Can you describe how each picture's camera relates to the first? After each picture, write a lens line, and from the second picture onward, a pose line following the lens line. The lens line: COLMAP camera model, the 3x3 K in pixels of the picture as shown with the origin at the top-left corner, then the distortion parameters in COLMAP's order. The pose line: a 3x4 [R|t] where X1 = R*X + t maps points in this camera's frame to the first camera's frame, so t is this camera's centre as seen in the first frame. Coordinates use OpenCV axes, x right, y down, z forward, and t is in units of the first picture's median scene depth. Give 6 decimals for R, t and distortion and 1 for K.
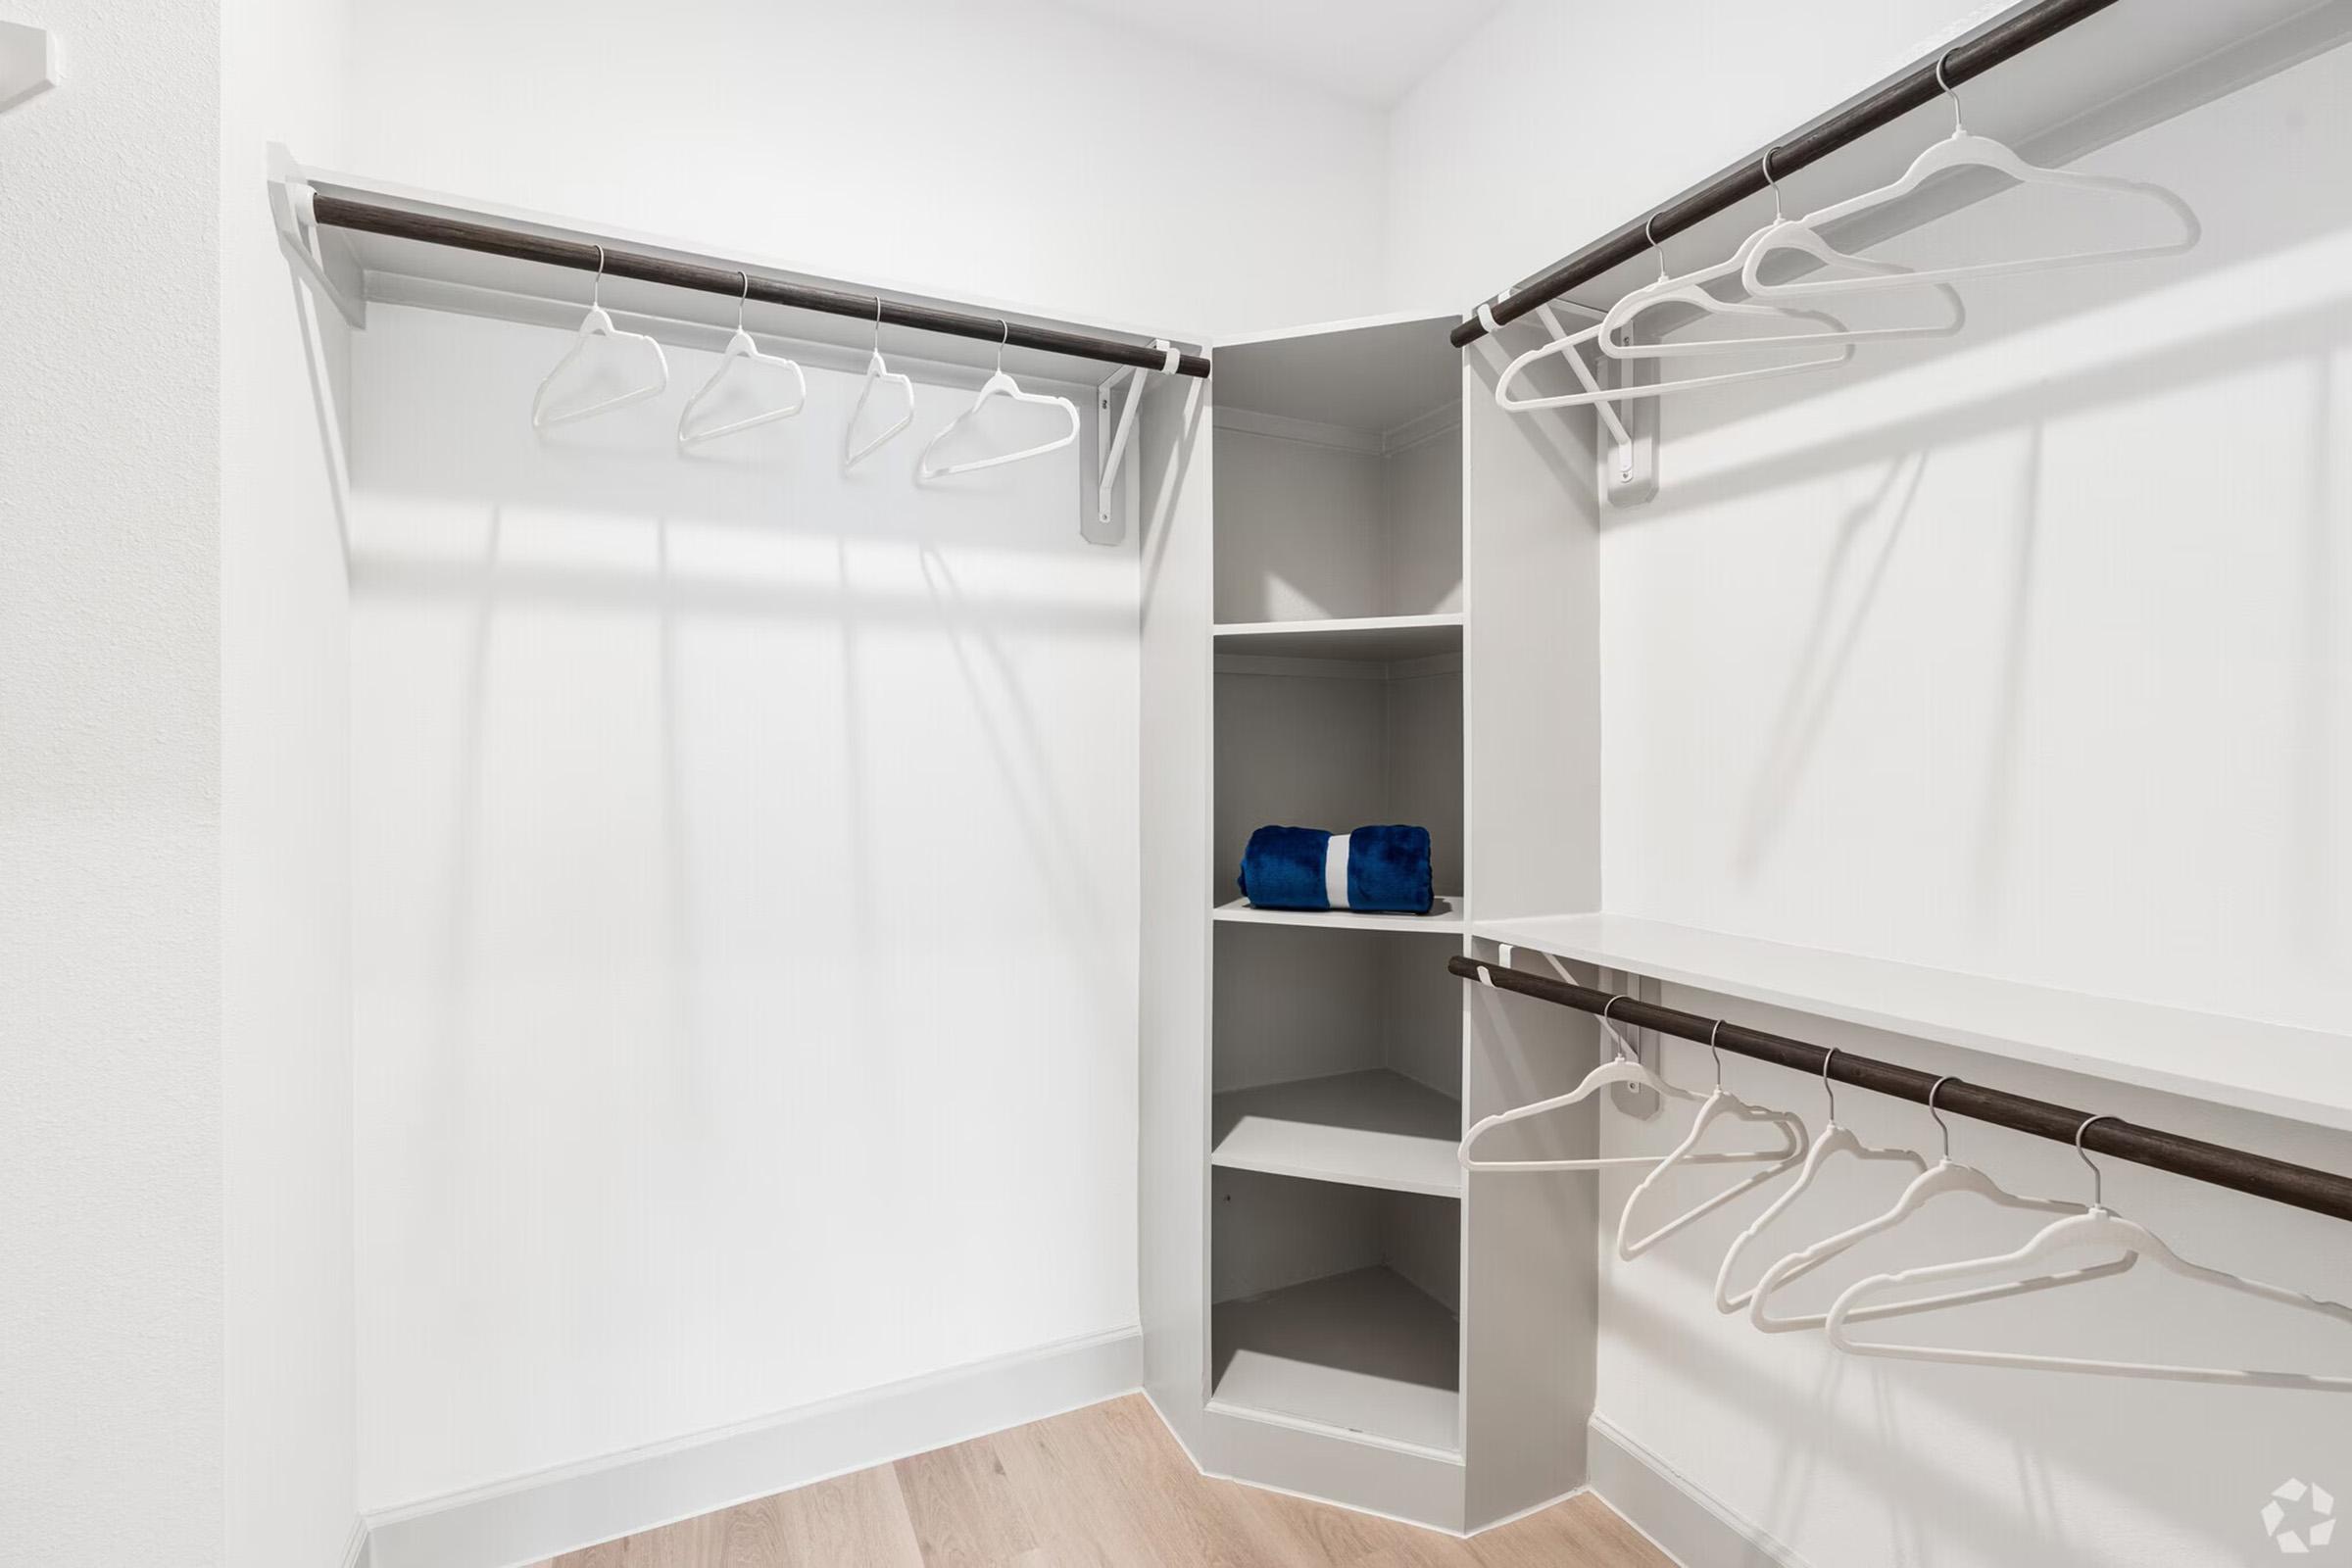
lens RADIAL K [[1067.9, 0, 1182.4], [0, 1067.9, 780.1], [0, 0, 1]] dist [0.002040, 0.000571]
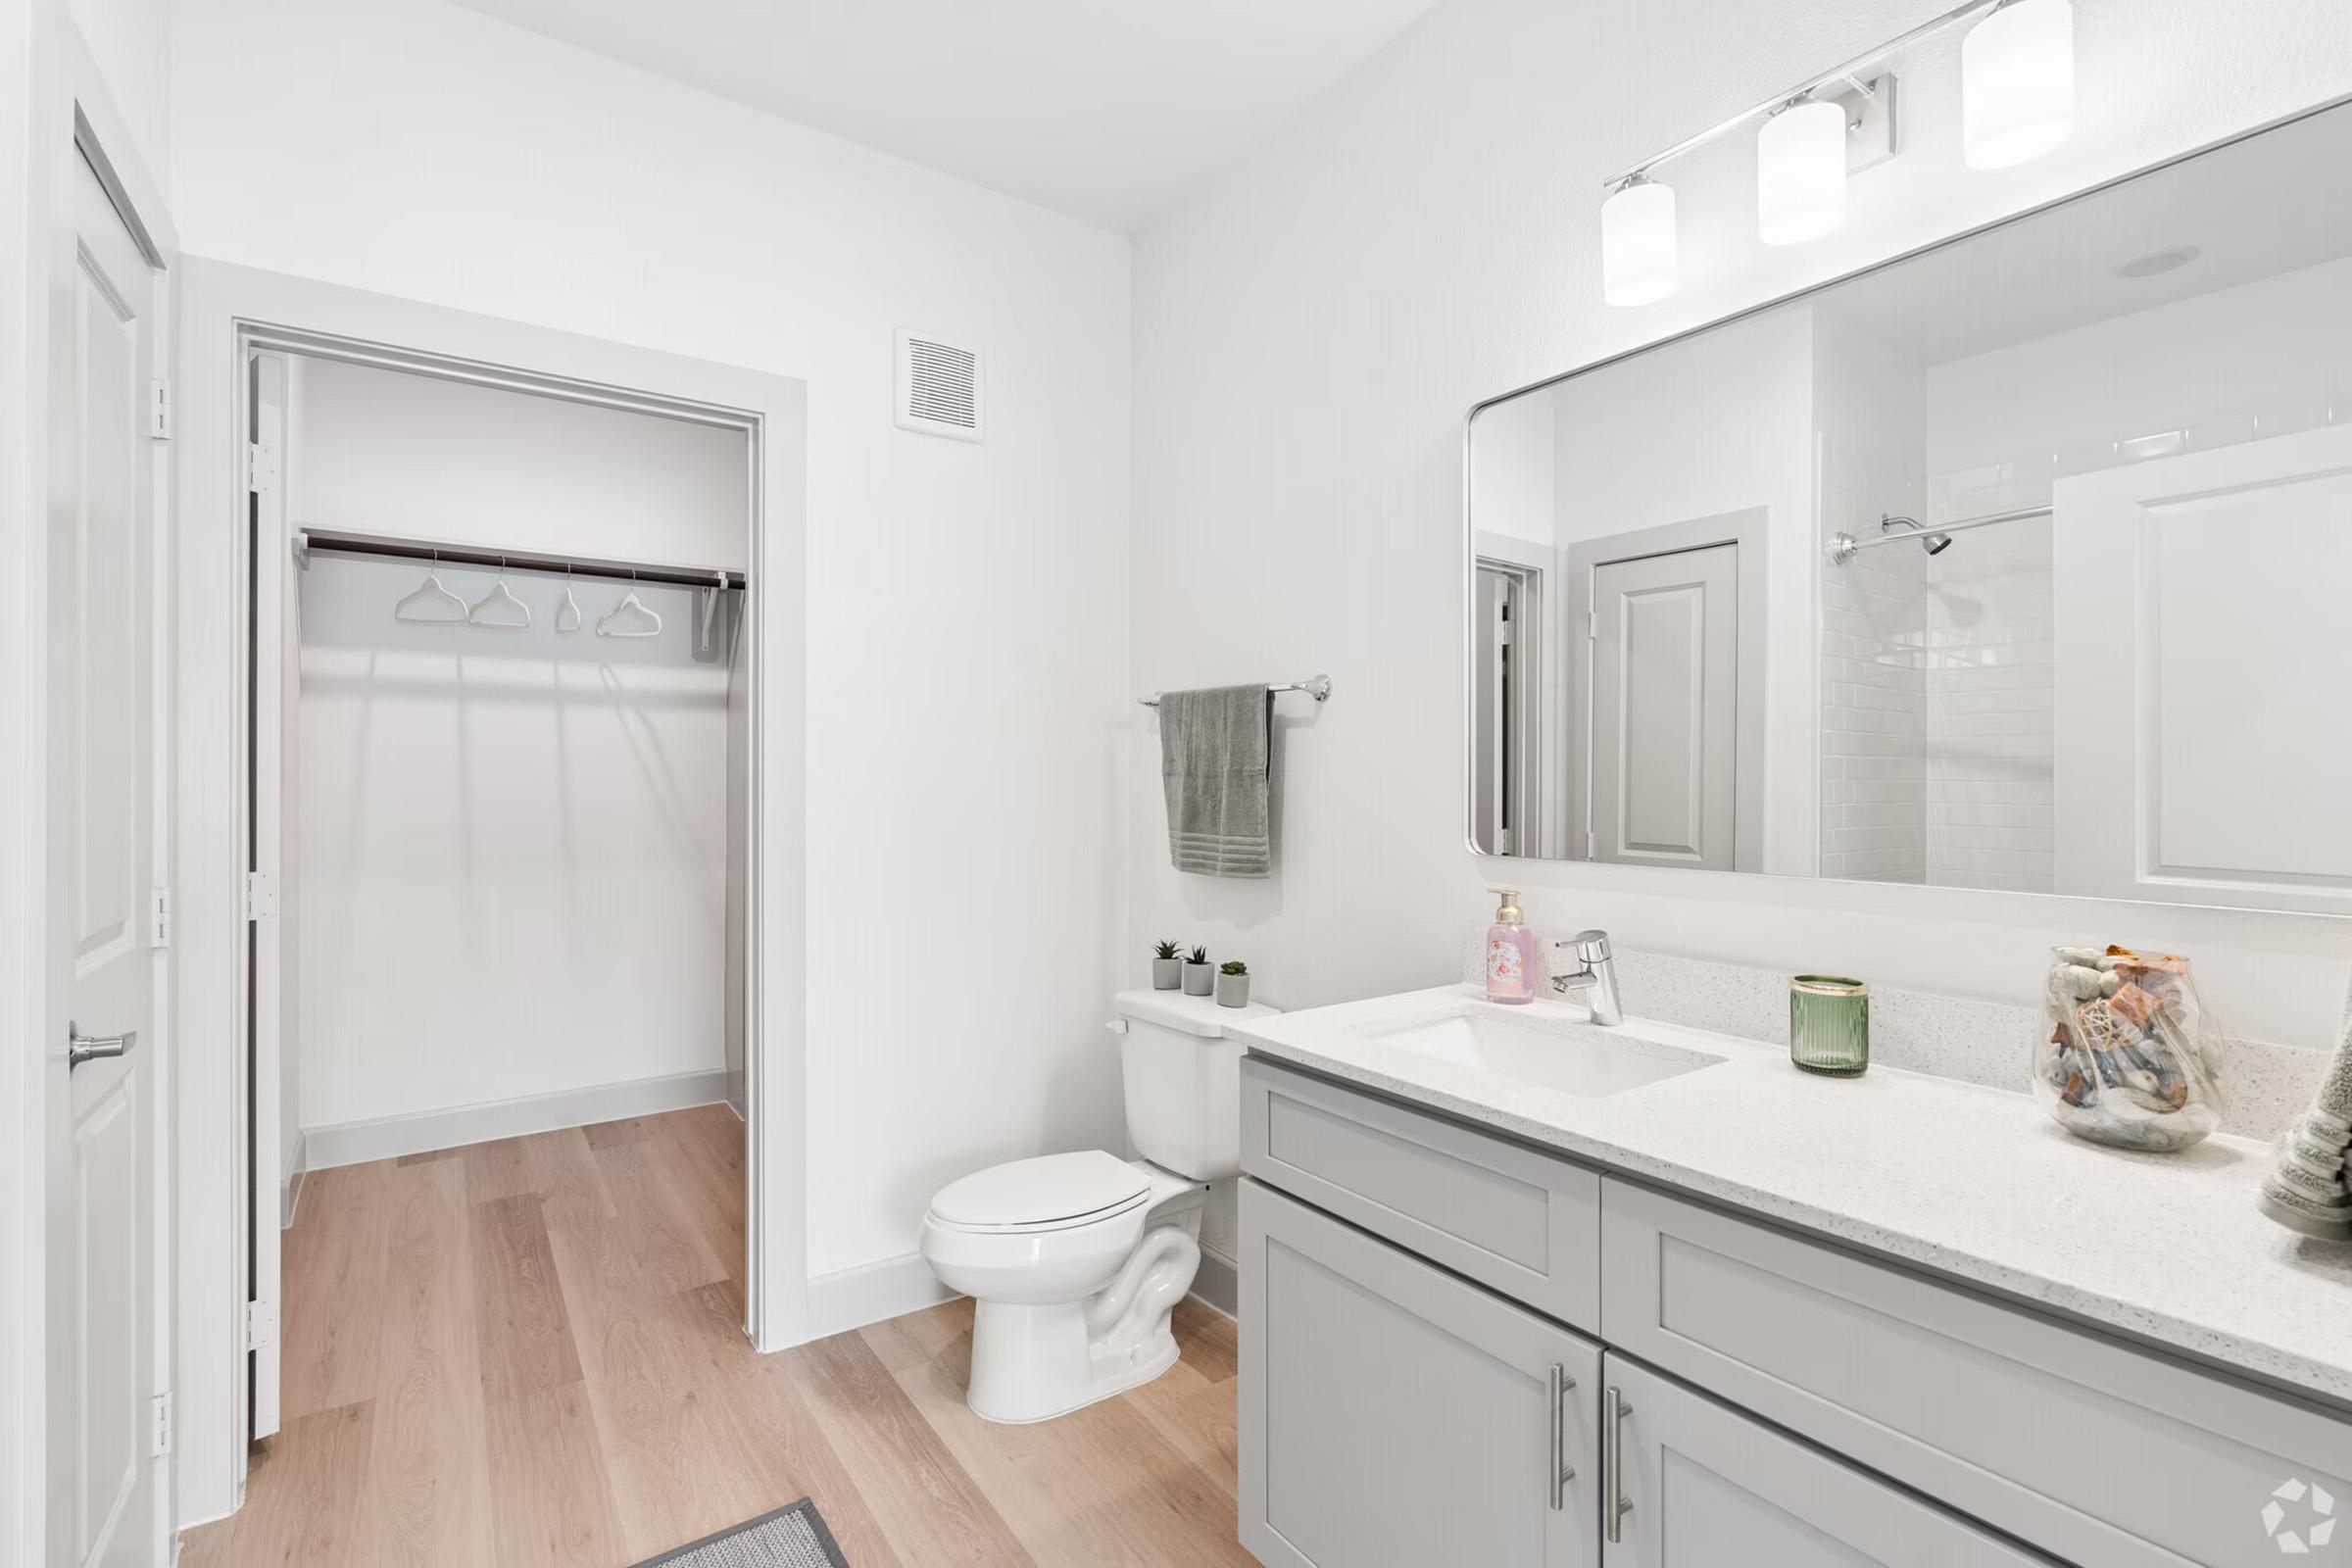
lens RADIAL K [[1067.9, 0, 1168.5], [0, 1067.9, 779.2], [0, 0, 1]] dist [0.002040, 0.000571]
pose [[0.987148, 0.002790, 0.159783, 0.509282], [-0.001325, 0.999956, -0.009272, 0.010783], [-0.159801, 0.008941, 0.987109, -1.193172]]
